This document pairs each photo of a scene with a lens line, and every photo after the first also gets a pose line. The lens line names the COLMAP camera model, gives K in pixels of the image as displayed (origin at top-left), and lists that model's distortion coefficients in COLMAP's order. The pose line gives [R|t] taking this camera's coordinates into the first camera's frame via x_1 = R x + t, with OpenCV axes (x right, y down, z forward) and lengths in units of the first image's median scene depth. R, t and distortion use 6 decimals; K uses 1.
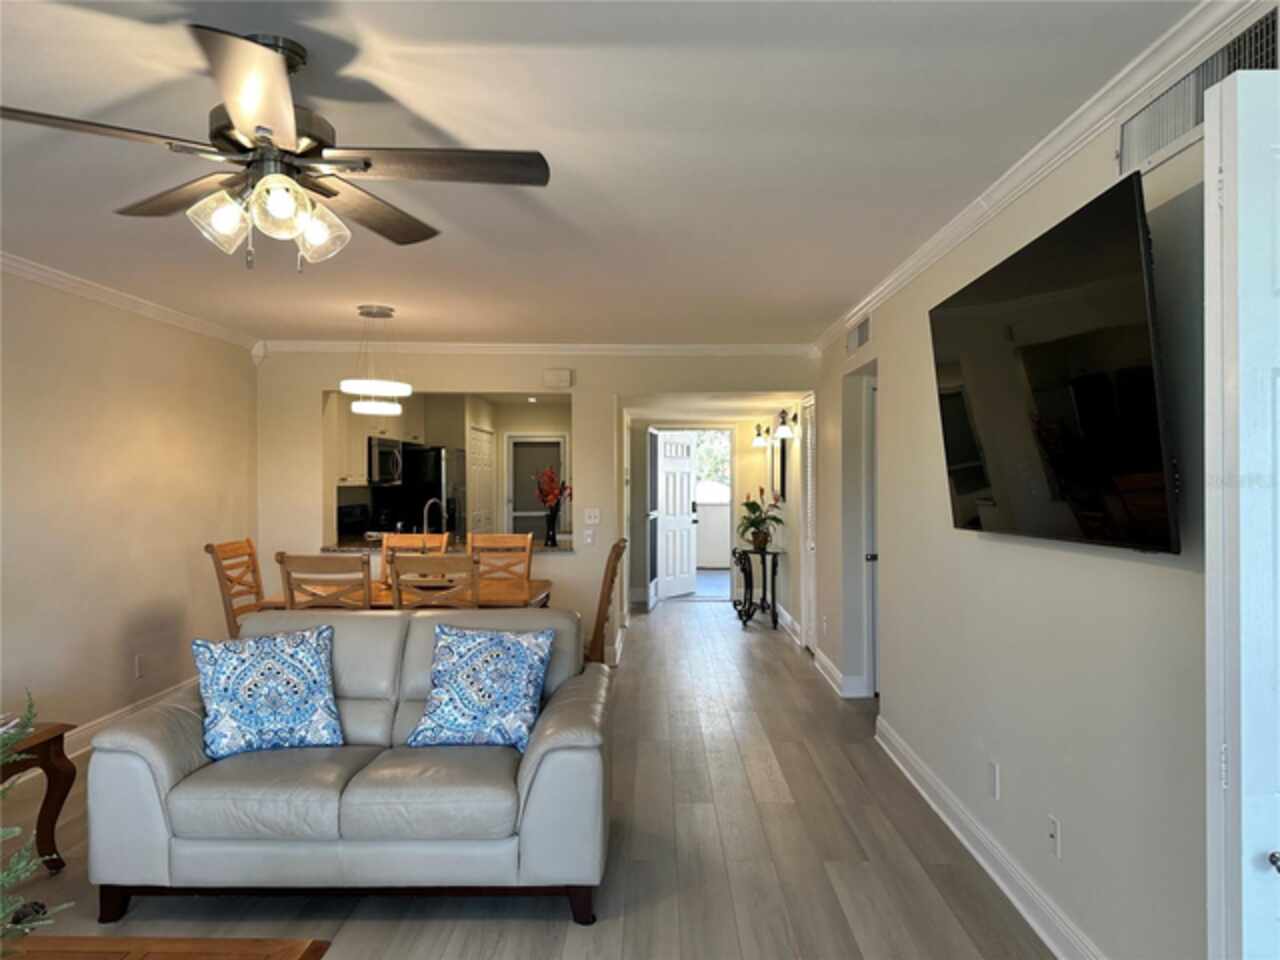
lens RADIAL K [[875.2, 0, 651.9], [0, 875.2, 477.7], [0, 0, 1]] dist [0.105666, -0.134463]
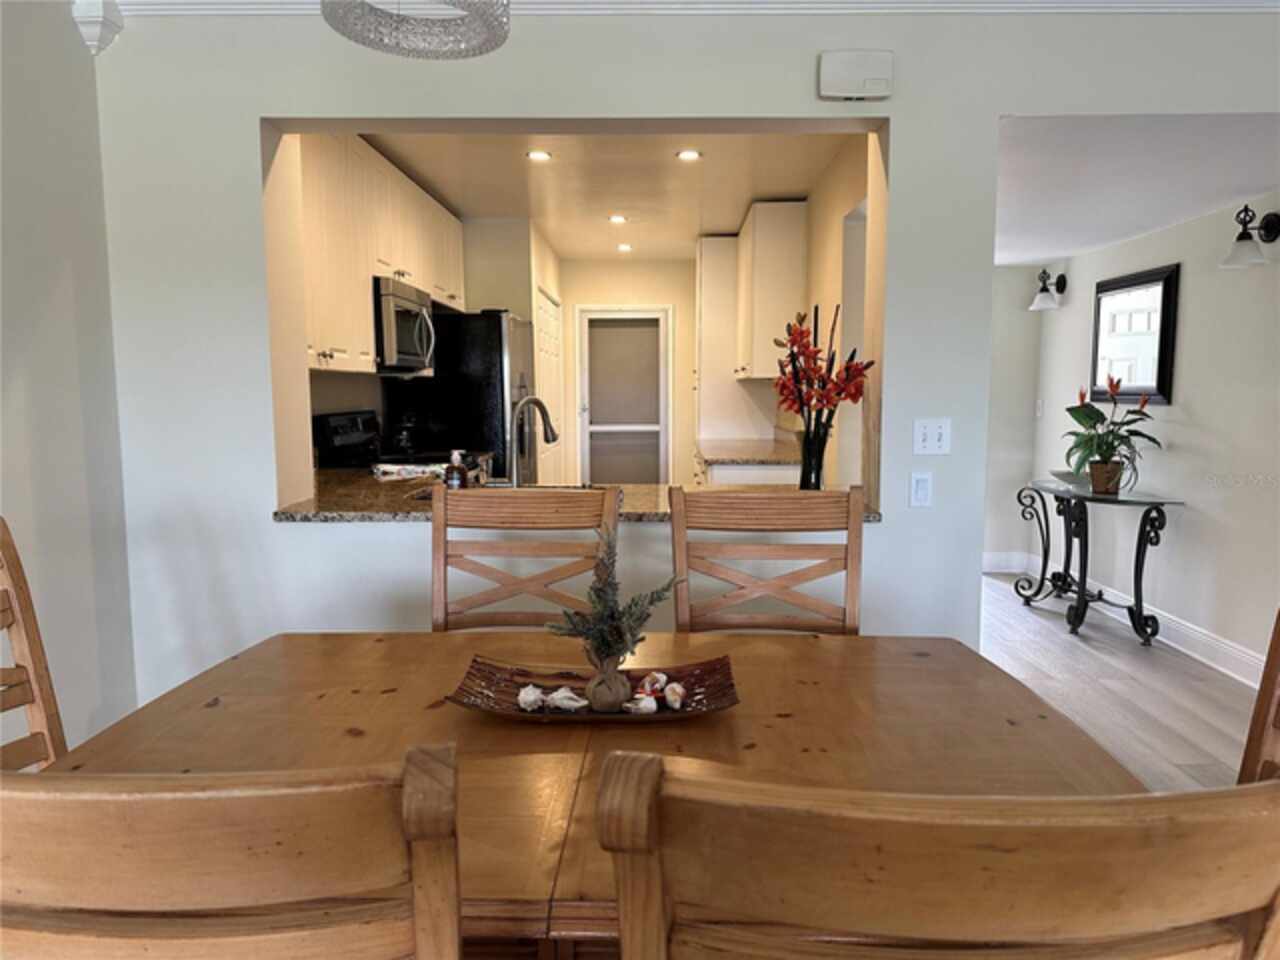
lens RADIAL K [[880.5, 0, 642.2], [0, 880.5, 495.5], [0, 0, 1]] dist [0.041180, -0.061887]
pose [[0.999859, -0.001006, -0.016744, -0.214772], [0.002969, 0.993057, 0.117594, 0.026071], [0.016509, -0.117627, 0.992921, 0.657223]]
